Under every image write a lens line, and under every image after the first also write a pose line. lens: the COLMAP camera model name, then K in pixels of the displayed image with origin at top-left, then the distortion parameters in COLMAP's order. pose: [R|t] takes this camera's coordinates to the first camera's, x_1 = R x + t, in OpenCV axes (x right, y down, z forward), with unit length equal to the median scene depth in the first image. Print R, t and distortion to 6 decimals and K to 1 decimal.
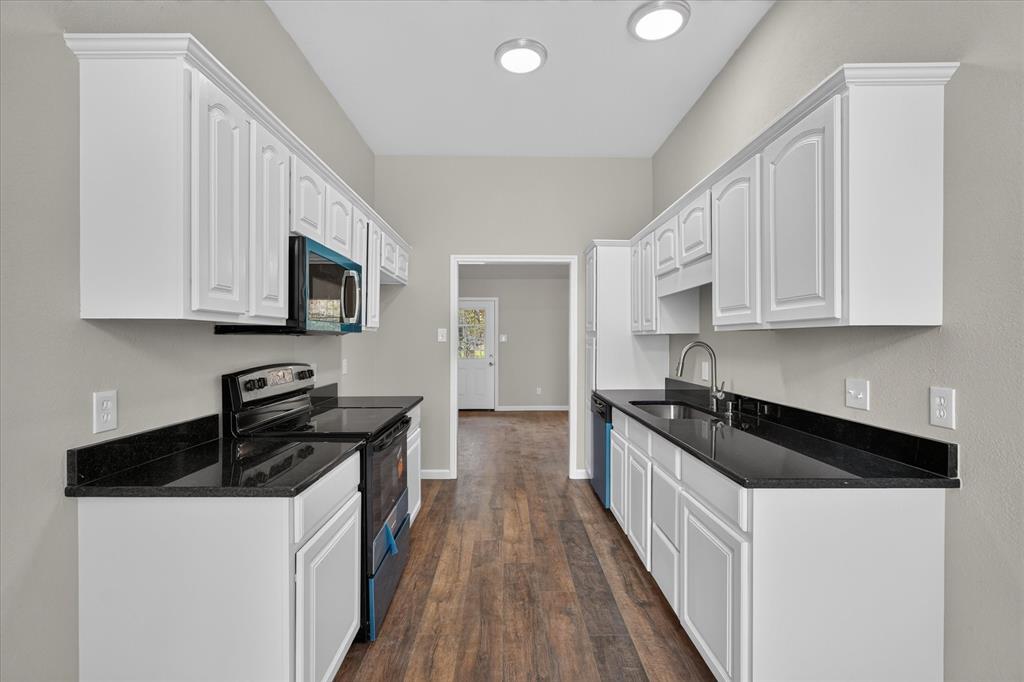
lens RADIAL K [[457.1, 0, 511.6], [0, 457.1, 339.3], [0, 0, 1]] dist [0.000259, -0.000241]
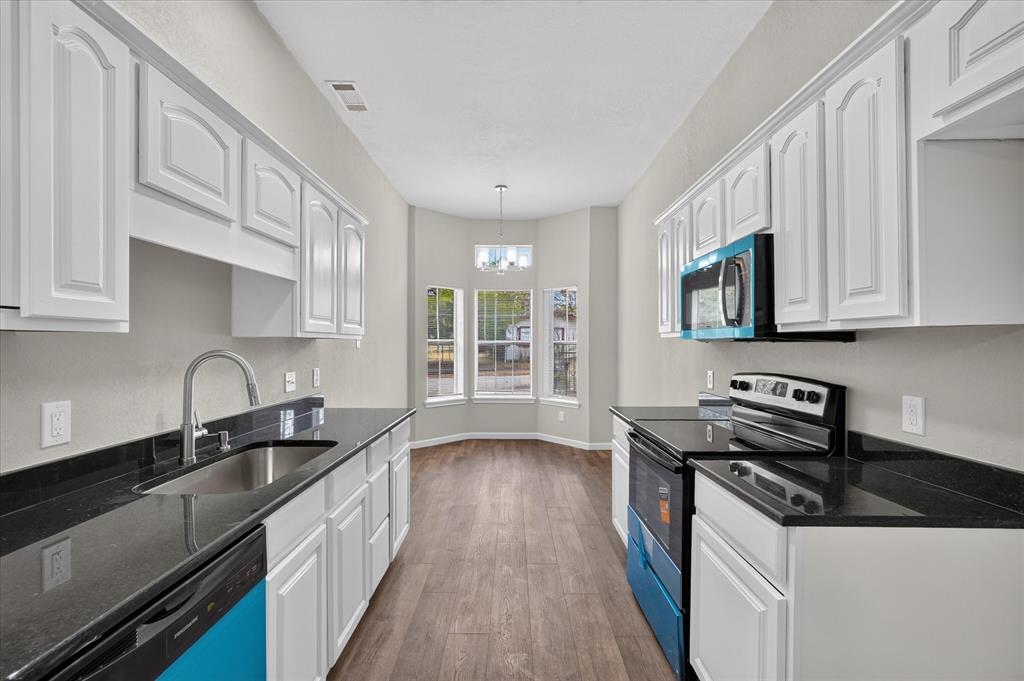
lens RADIAL K [[457.1, 0, 511.6], [0, 457.1, 338.8], [0, 0, 1]] dist [0.000259, -0.000241]
pose [[0.999509, -0.004067, 0.031070, -0.002773], [0.004581, 0.999854, -0.016485, 0.001878], [-0.030999, 0.016619, 0.999381, 0.227194]]
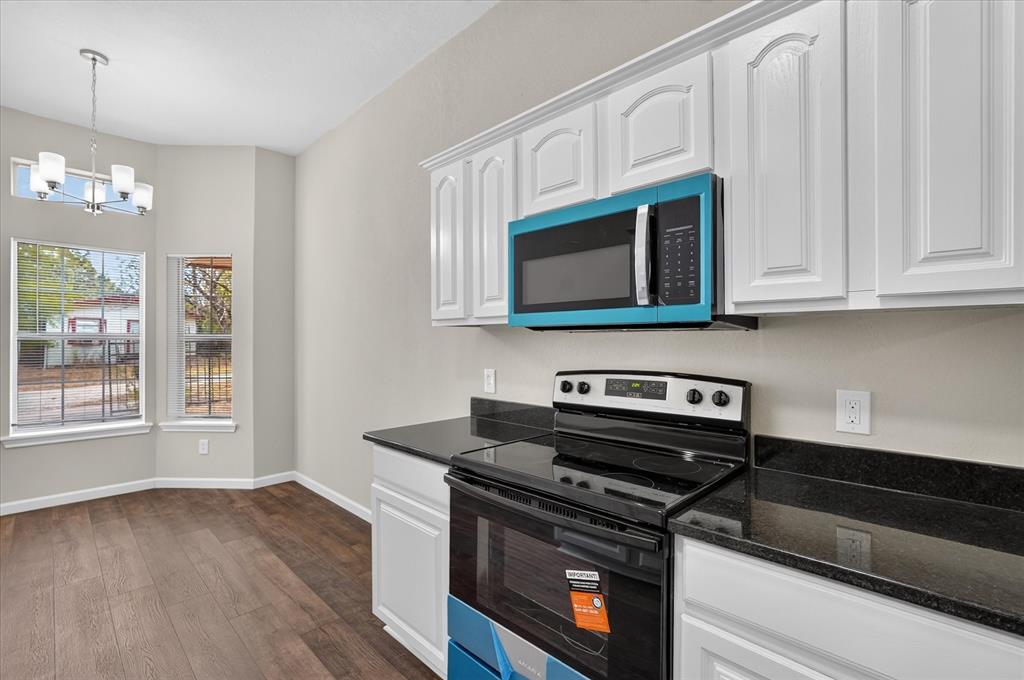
lens RADIAL K [[457.1, 0, 511.6], [0, 457.1, 338.3], [0, 0, 1]] dist [0.000259, -0.000241]
pose [[0.680615, 0.001734, 0.732639, -0.095899], [0.007115, 0.999934, -0.008977, 0.010352], [-0.732607, 0.011323, 0.680558, 0.671240]]
